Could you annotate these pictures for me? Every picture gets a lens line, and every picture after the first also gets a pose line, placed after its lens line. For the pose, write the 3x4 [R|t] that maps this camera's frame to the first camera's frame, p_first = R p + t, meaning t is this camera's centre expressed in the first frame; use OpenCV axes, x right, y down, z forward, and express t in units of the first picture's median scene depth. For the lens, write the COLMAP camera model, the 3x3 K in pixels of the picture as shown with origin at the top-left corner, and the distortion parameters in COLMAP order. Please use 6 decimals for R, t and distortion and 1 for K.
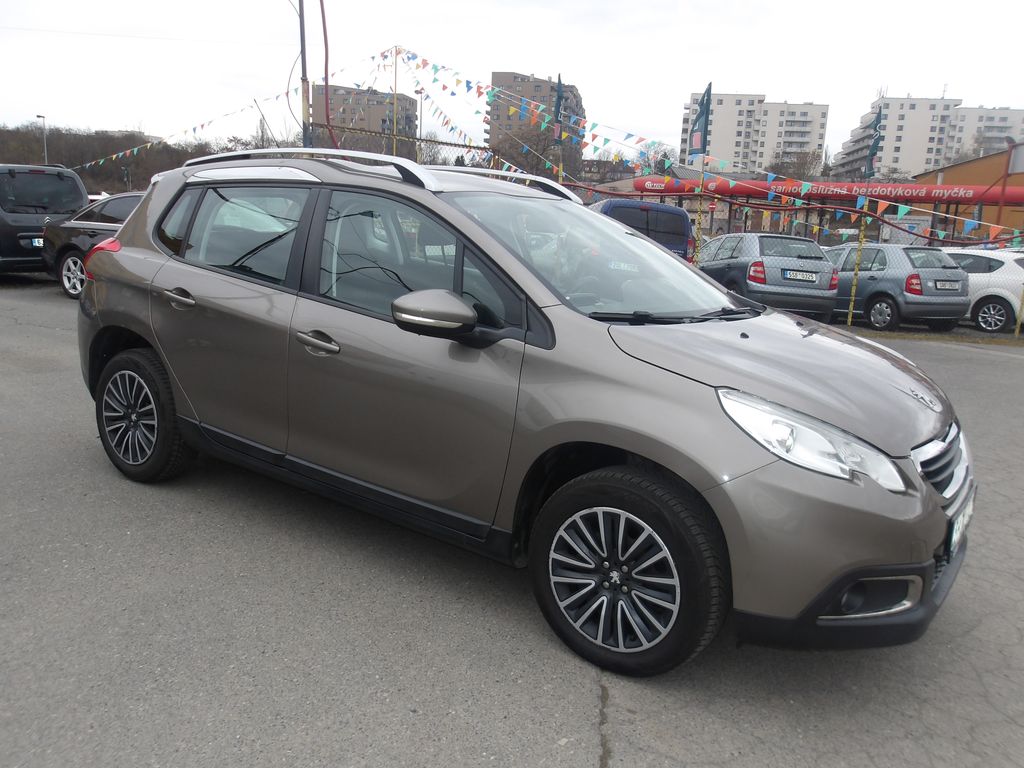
lens RADIAL K [[892.8, 0, 506.1], [0, 892.8, 387.6], [0, 0, 1]] dist [-0.005209, 0.021658]
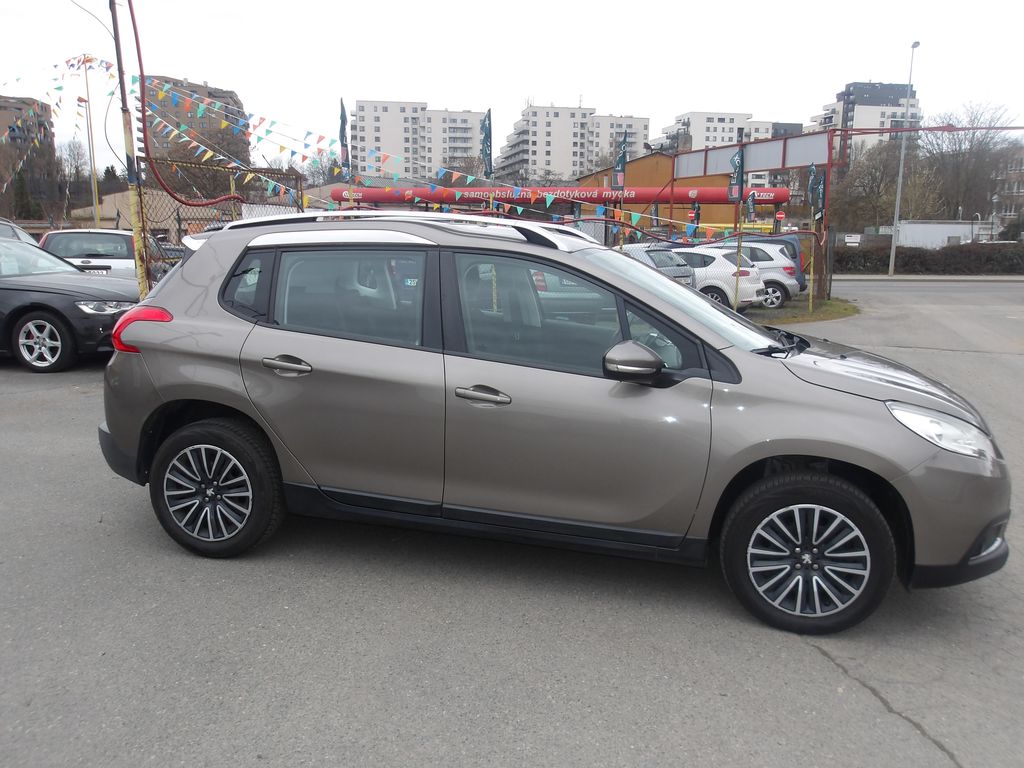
lens RADIAL K [[892.8, 0, 494.4], [0, 892.8, 392.6], [0, 0, 1]] dist [-0.005209, 0.021658]
pose [[0.928967, -0.109220, 0.353683, -0.549278], [0.107950, 0.993881, 0.023383, -0.075148], [-0.354073, 0.016458, 0.935073, -0.015857]]
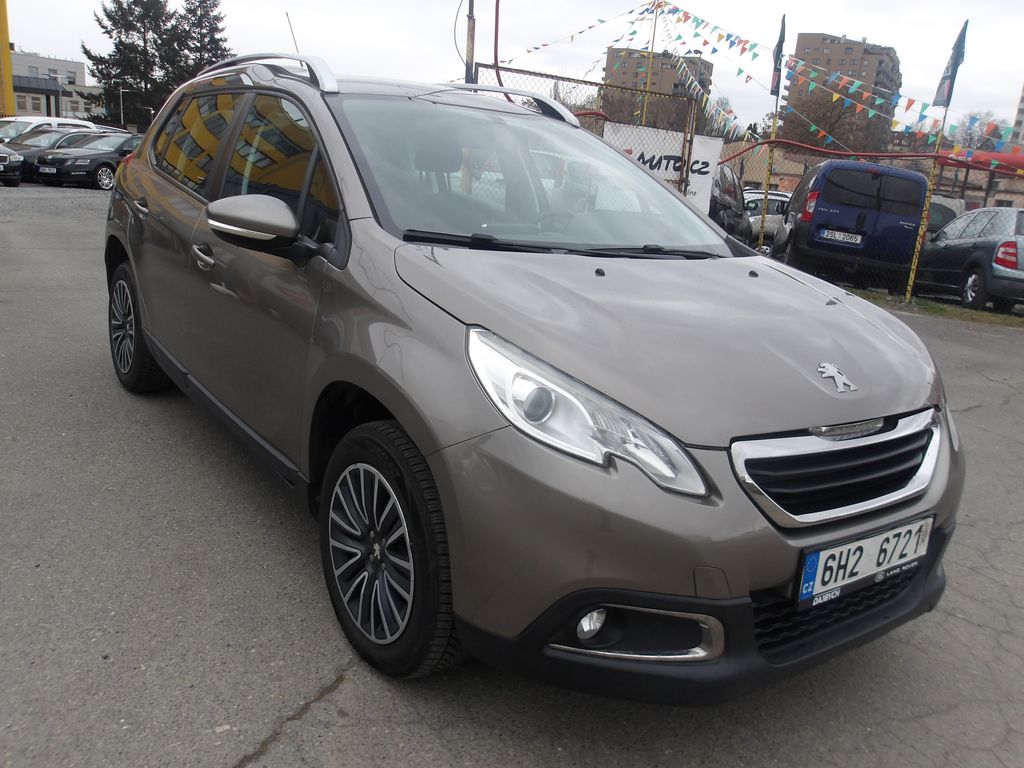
lens RADIAL K [[892.8, 0, 510.4], [0, 892.8, 383.6], [0, 0, 1]] dist [-0.005209, 0.021658]
pose [[0.945149, 0.112361, -0.306704, 0.369712], [-0.103892, 0.993621, 0.043856, 0.008358], [0.309676, -0.009586, 0.950794, 0.201725]]
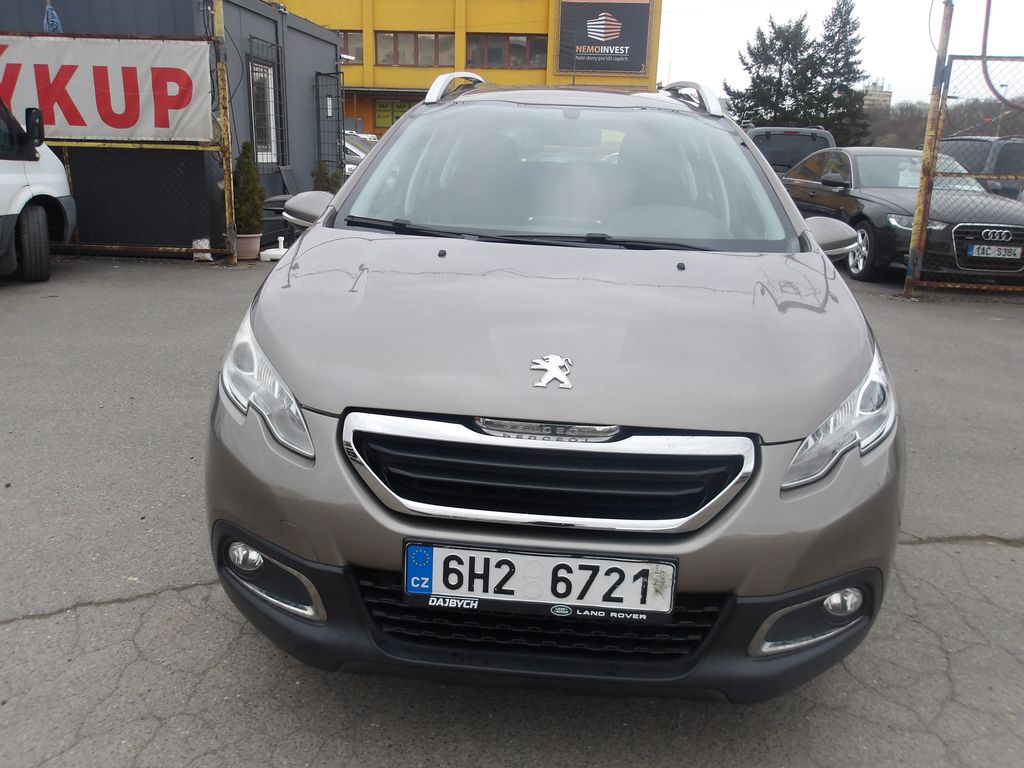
lens RADIAL K [[892.8, 0, 514.0], [0, 892.8, 383.5], [0, 0, 1]] dist [-0.005209, 0.021658]
pose [[0.500449, 0.196732, -0.843117, 0.826751], [-0.181564, 0.976033, 0.119976, -0.044815], [0.846513, 0.093038, 0.524175, 0.547160]]
